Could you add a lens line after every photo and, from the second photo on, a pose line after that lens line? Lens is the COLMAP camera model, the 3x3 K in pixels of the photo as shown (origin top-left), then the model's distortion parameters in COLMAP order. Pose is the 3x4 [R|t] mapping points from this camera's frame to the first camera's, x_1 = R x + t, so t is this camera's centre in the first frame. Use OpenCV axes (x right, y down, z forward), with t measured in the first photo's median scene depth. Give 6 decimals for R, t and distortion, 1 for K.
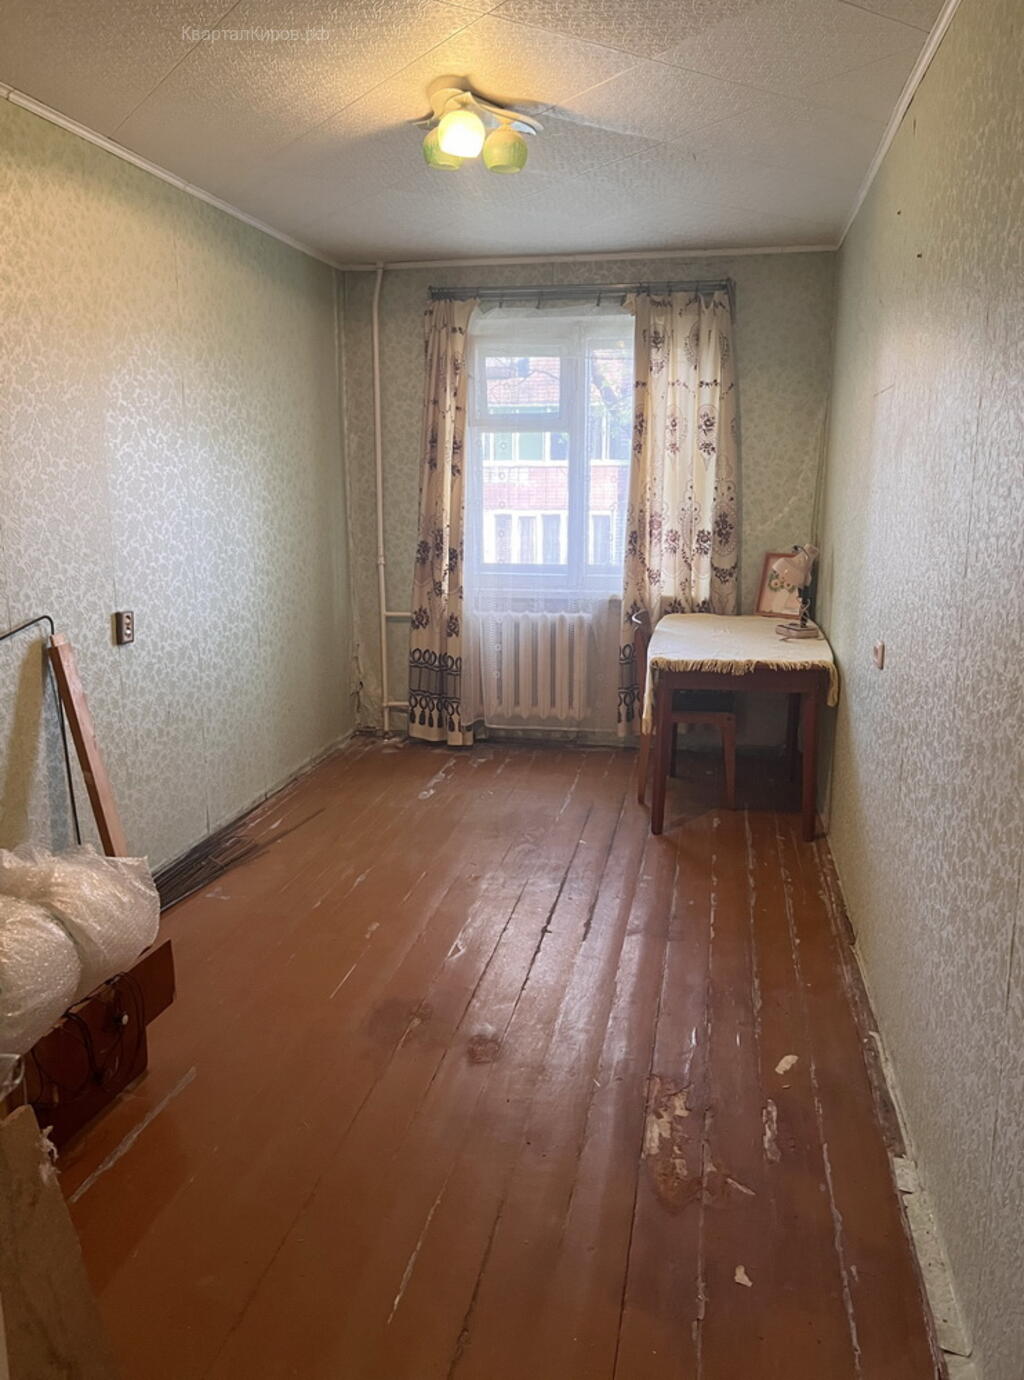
lens RADIAL K [[1051.2, 0, 509.2], [0, 1051.2, 684.1], [0, 0, 1]] dist [0.071513, -0.073887]
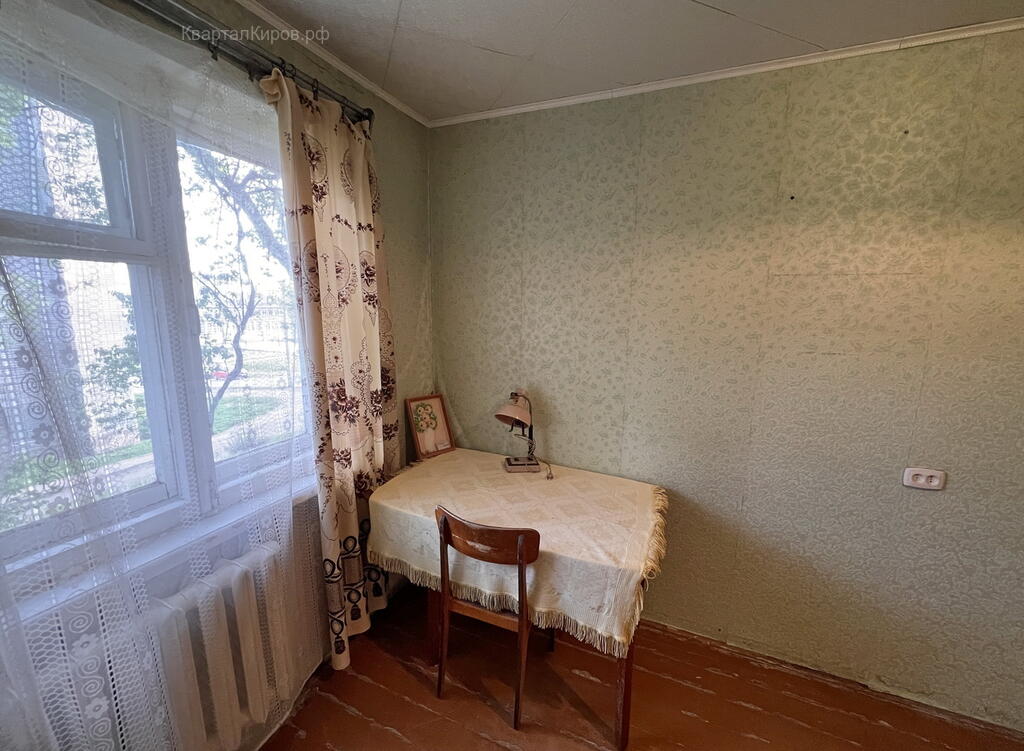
lens RADIAL K [[409.6, 0, 511.8], [0, 409.6, 377.0], [0, 0, 1]] dist [-0.000259, -0.000450]
pose [[0.202062, -0.161481, 0.965968, -0.128902], [0.176614, 0.976151, 0.126239, -0.179679], [-0.963316, 0.145096, 0.225763, 0.802608]]
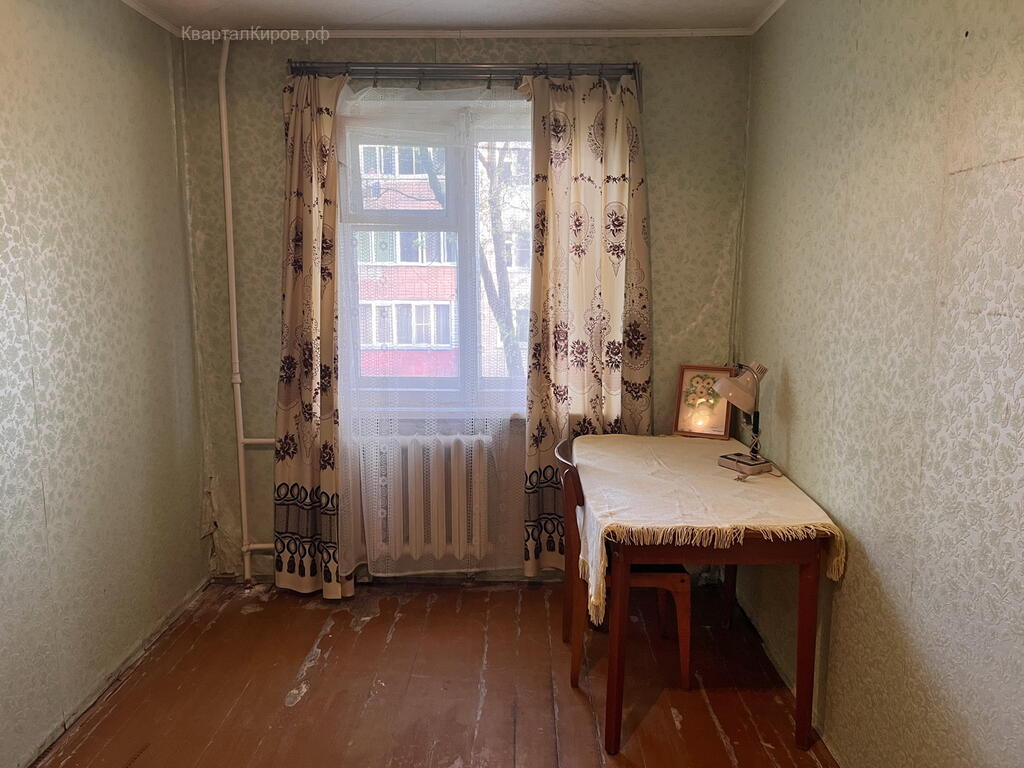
lens RADIAL K [[780.1, 0, 515.1], [0, 780.1, 383.6], [0, 0, 1]] dist [0.071513, -0.073887]
pose [[0.981948, -0.026554, 0.187277, -0.022535], [0.036473, 0.998097, -0.049722, -0.079759], [-0.185600, 0.055655, 0.981048, 0.367353]]
